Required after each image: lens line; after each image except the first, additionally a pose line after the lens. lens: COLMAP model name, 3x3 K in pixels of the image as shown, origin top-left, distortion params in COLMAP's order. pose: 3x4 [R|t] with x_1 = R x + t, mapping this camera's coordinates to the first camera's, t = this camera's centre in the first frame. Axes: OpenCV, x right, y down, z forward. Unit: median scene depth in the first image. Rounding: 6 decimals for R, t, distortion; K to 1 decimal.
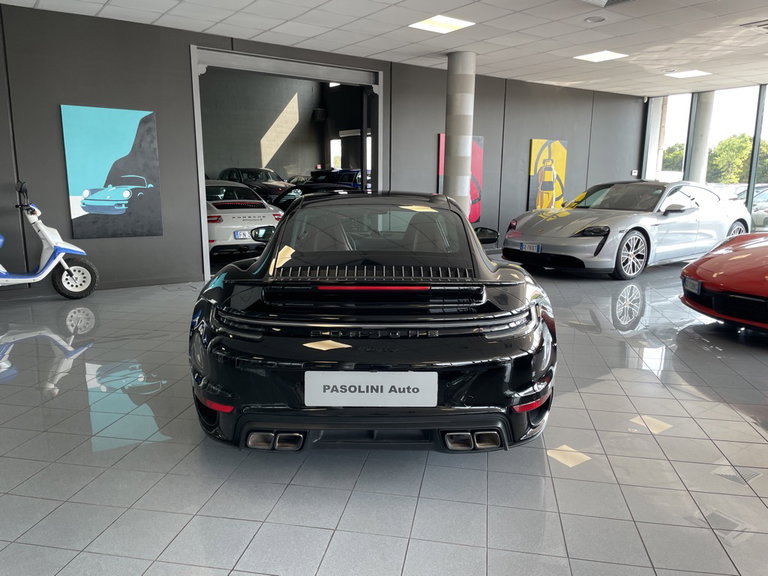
lens RADIAL K [[580.0, 0, 384.0], [0, 580.0, 288.0], [0, 0, 1]] dist [0.087887, -0.118869]
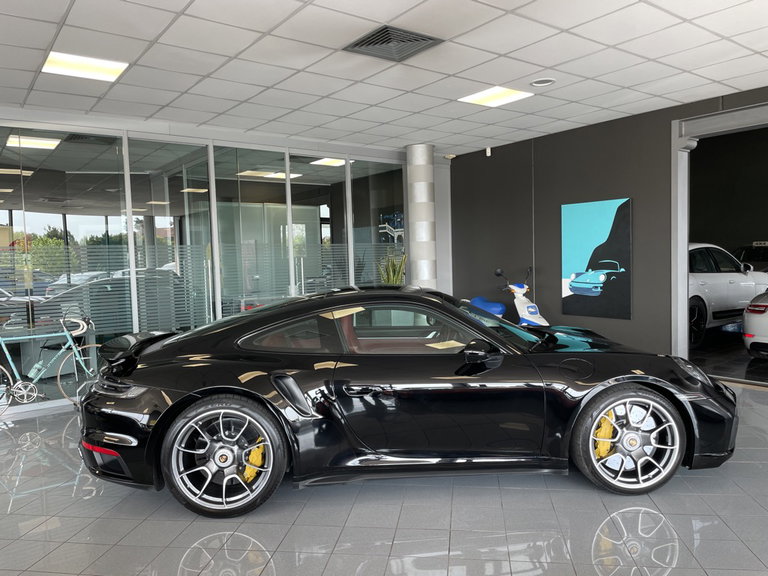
lens RADIAL K [[580.0, 0, 384.0], [0, 580.0, 288.0], [0, 0, 1]] dist [0.087887, -0.118869]
pose [[0.064579, 0.041497, -0.997049, 0.604444], [-0.150607, 0.988096, 0.031369, -0.114698], [0.986482, 0.148137, 0.070060, 0.534238]]
